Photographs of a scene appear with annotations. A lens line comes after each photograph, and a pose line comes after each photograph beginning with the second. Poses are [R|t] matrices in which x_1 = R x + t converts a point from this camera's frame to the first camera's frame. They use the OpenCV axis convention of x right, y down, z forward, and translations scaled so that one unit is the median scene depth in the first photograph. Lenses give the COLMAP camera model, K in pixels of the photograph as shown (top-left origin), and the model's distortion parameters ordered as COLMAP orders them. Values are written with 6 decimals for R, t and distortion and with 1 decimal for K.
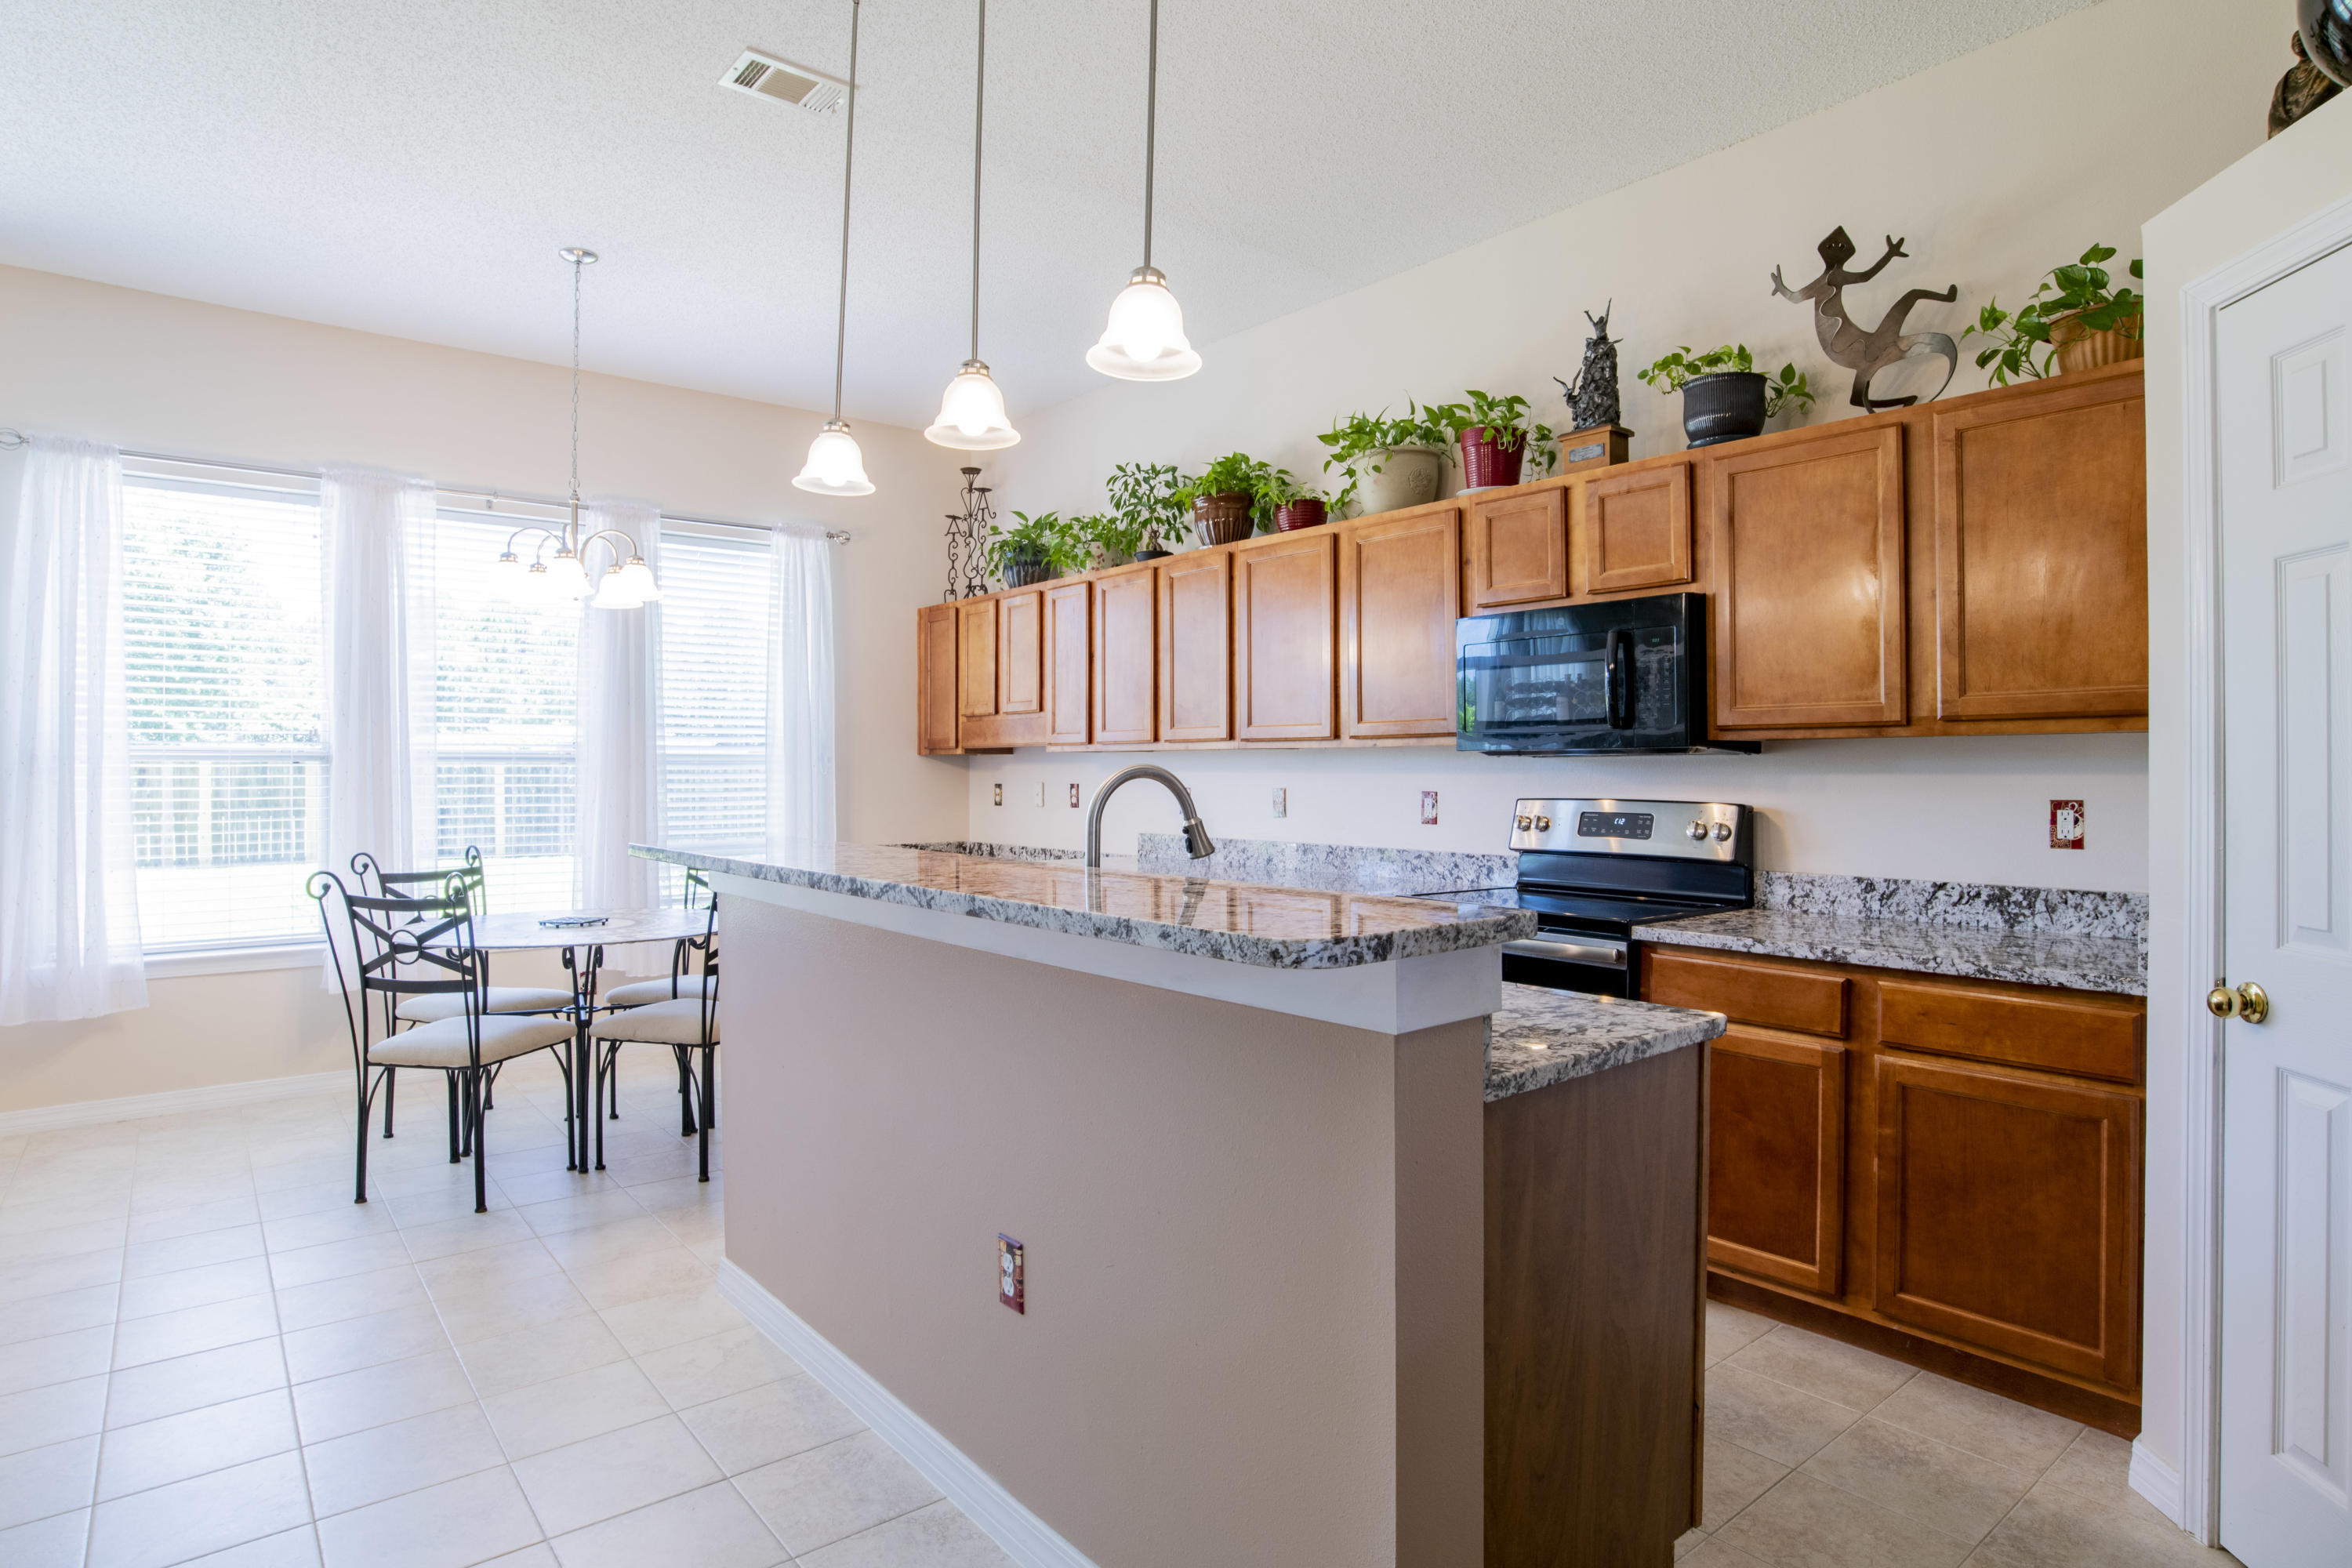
lens RADIAL K [[1244.2, 0, 1162.4], [0, 1244.2, 769.4], [0, 0, 1]] dist [-0.061142, 0.024863]
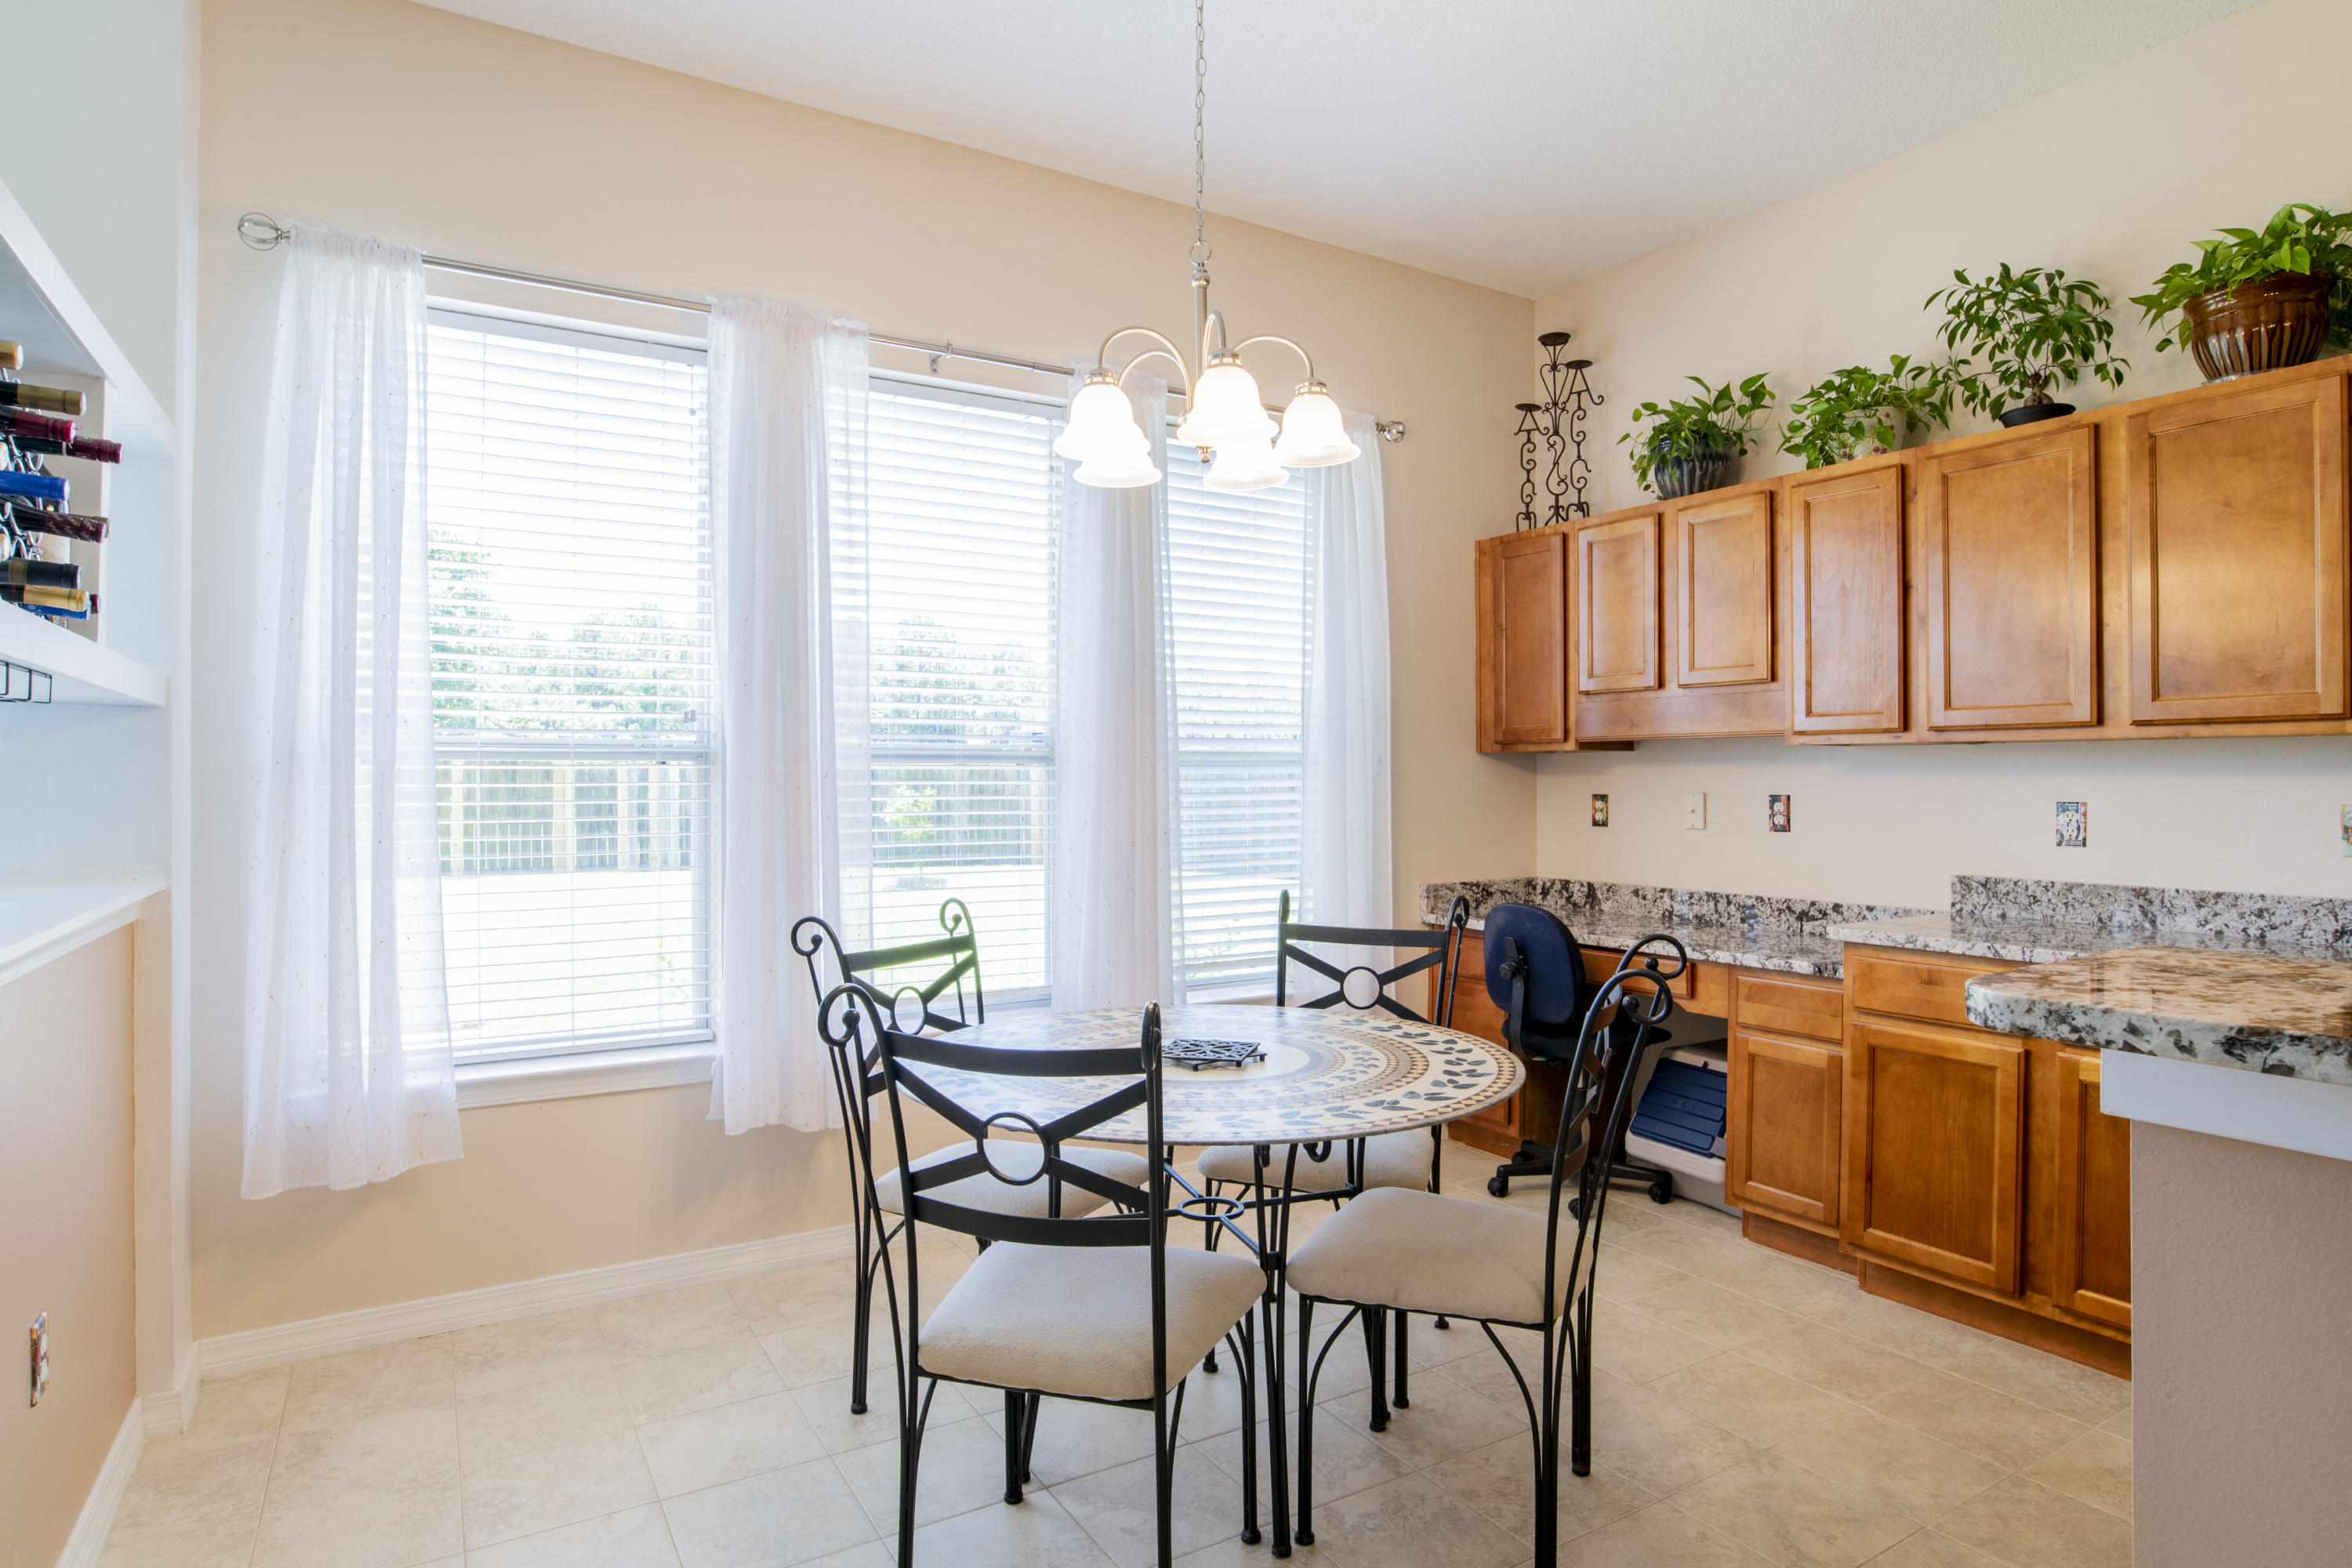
lens RADIAL K [[1248.5, 0, 1176.6], [0, 1248.5, 773.5], [0, 0, 1]] dist [-0.035249, 0.002314]
pose [[0.991397, -0.001042, -0.130883, -0.365982], [0.001026, 0.999999, -0.000187, -0.000067], [0.130883, 0.000051, 0.991398, 0.390121]]
